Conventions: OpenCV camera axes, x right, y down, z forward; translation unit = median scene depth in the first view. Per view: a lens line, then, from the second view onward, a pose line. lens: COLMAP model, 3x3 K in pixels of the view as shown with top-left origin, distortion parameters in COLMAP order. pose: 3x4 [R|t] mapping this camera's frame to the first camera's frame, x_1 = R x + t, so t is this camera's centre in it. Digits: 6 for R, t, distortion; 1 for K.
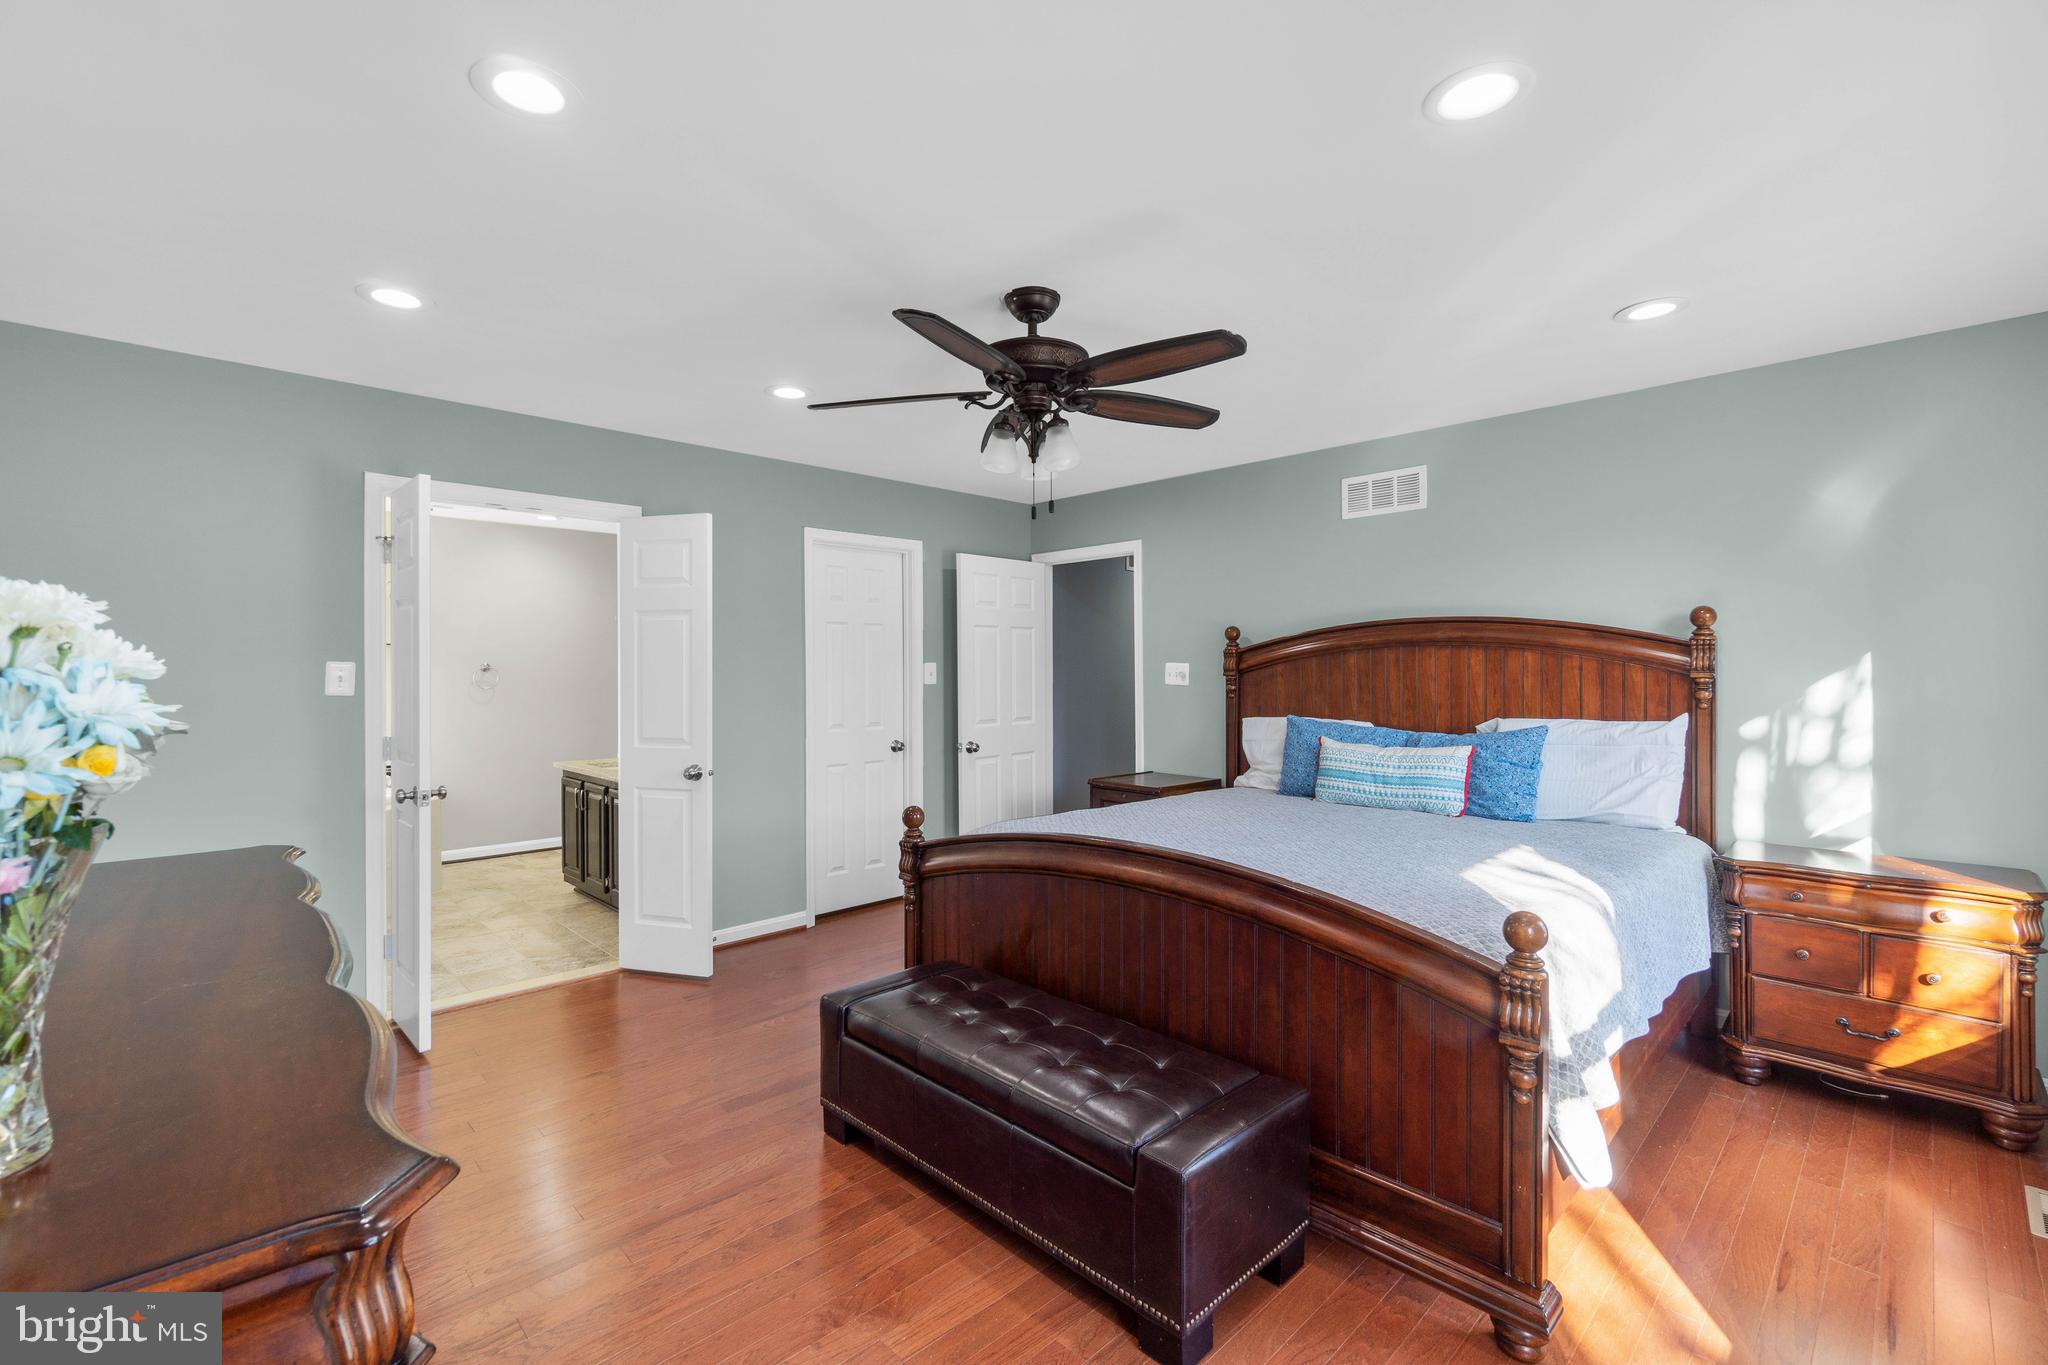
lens RADIAL K [[883.9, 0, 1024.7], [0, 883.9, 675.8], [0, 0, 1]] dist [-0.004917, 0.000687]
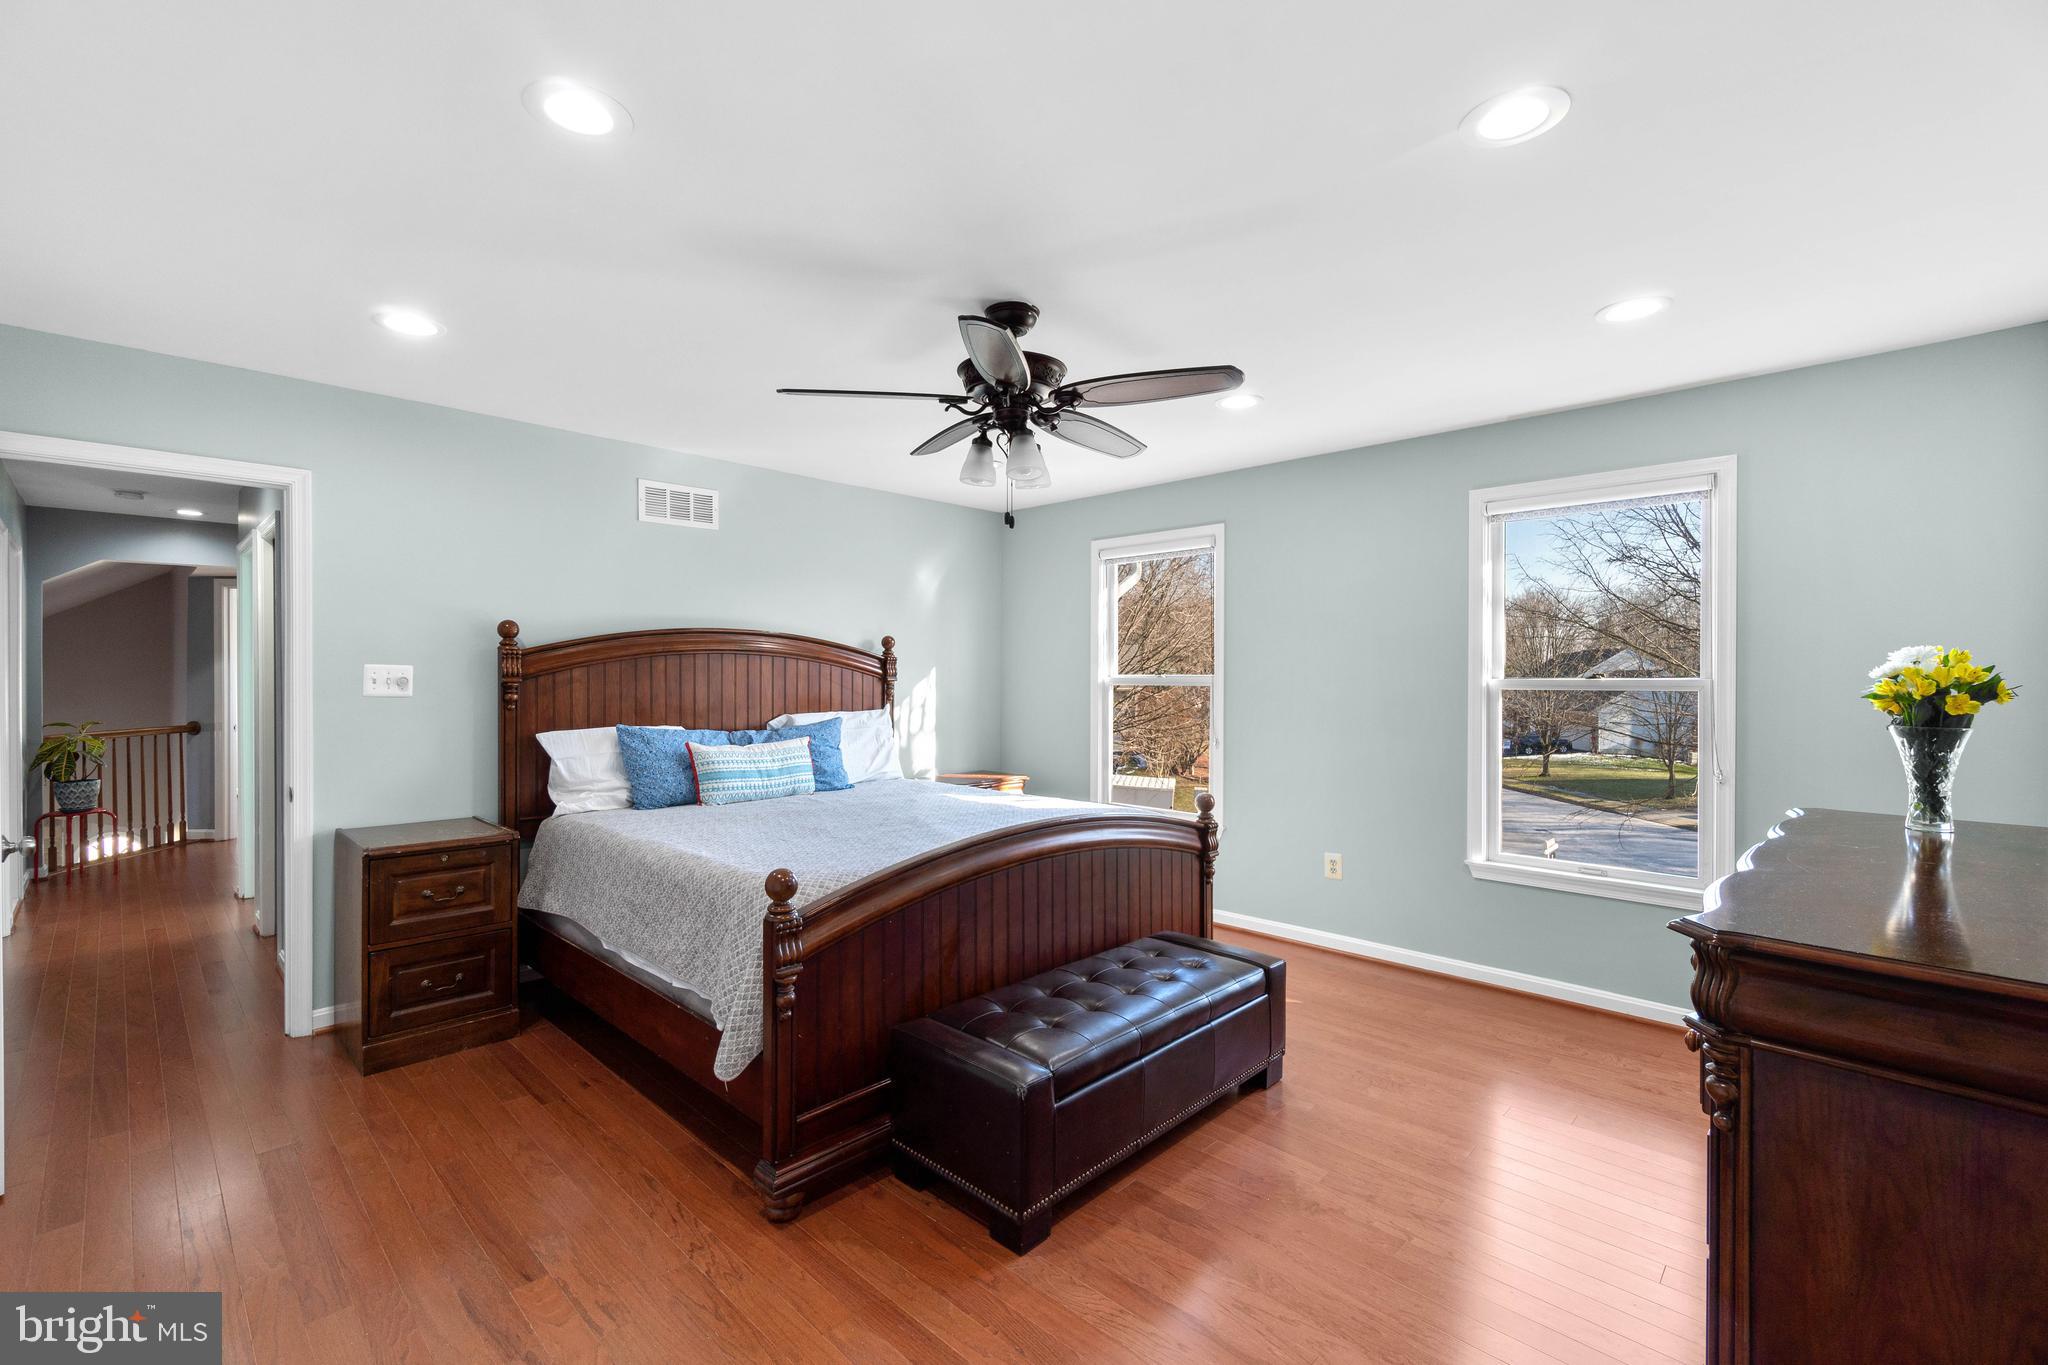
lens RADIAL K [[883.9, 0, 987.9], [0, 883.9, 680.6], [0, 0, 1]] dist [-0.004917, 0.000687]
pose [[-0.010958, -0.003077, 0.999935, -0.726630], [0.004993, 0.999983, 0.003132, -0.002307], [-0.999927, 0.005027, -0.010943, 0.739850]]
